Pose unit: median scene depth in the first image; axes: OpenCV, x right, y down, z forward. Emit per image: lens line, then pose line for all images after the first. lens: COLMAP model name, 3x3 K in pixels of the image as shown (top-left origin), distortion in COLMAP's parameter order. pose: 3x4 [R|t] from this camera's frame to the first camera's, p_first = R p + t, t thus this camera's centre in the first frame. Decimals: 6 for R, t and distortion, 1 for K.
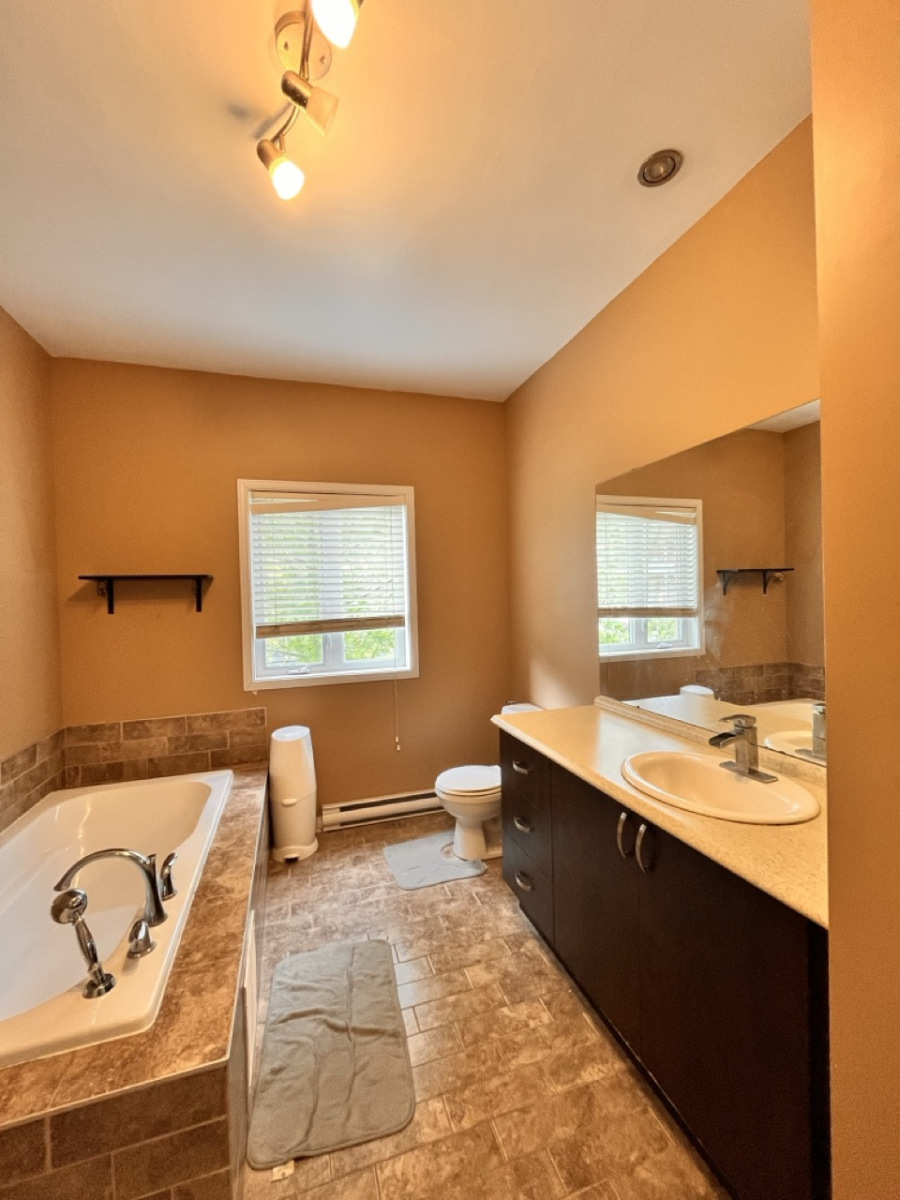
lens RADIAL K [[486.4, 0, 448.9], [0, 486.4, 600.4], [0, 0, 1]] dist [0.002128, -0.000383]
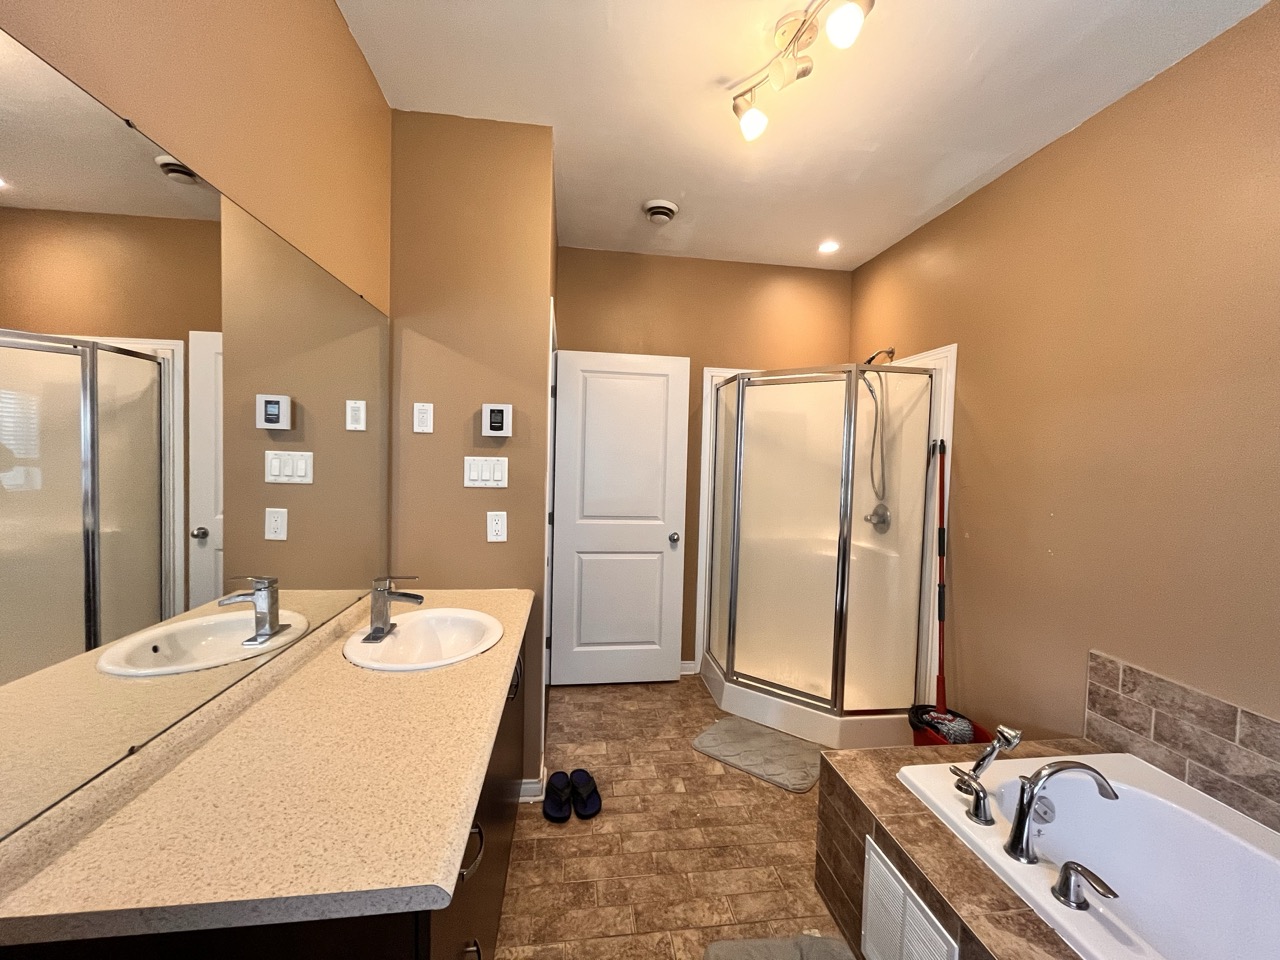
lens RADIAL K [[518.9, 0, 638.4], [0, 518.9, 482.3], [0, 0, 1]] dist [0.002128, -0.000383]
pose [[-0.983318, -0.012366, 0.181472, -0.129539], [-0.002845, 0.998610, 0.052630, -0.026851], [-0.181870, 0.051236, -0.981987, 2.207080]]
